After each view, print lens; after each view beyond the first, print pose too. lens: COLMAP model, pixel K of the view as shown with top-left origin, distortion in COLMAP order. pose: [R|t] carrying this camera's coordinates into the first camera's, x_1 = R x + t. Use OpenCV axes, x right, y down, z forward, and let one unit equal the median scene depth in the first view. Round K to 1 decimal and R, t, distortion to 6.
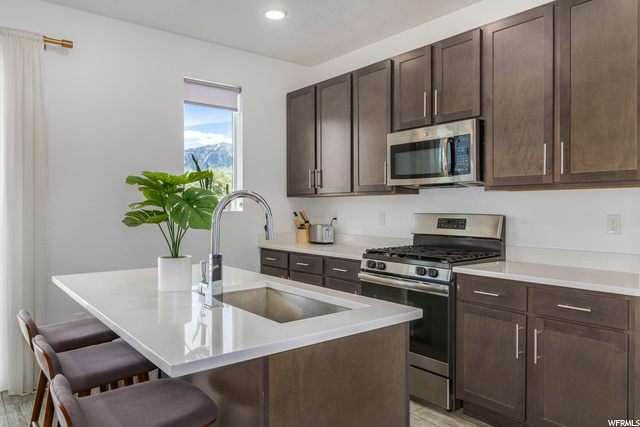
lens RADIAL K [[453.6, 0, 320.0], [0, 453.6, 213.5], [0, 0, 1]] dist [-0.004370, -0.001036]
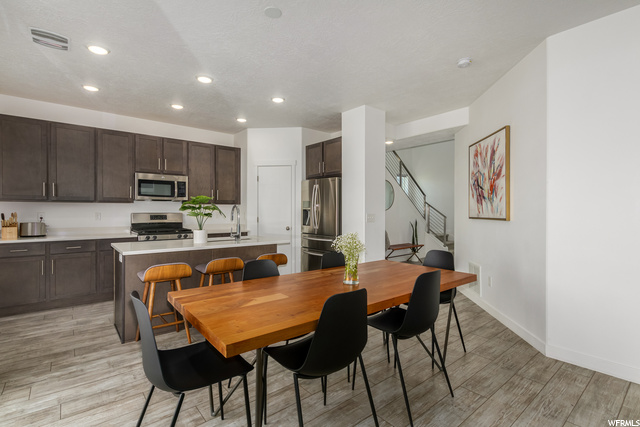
lens RADIAL K [[302.4, 0, 320.0], [0, 302.4, 213.5], [0, 0, 1]] dist [0.013733, -0.000159]
pose [[-0.003590, -0.009226, 0.999951, -1.198550], [0.009109, 0.999916, 0.009258, -0.002922], [-0.999952, 0.009142, -0.003506, 0.209809]]
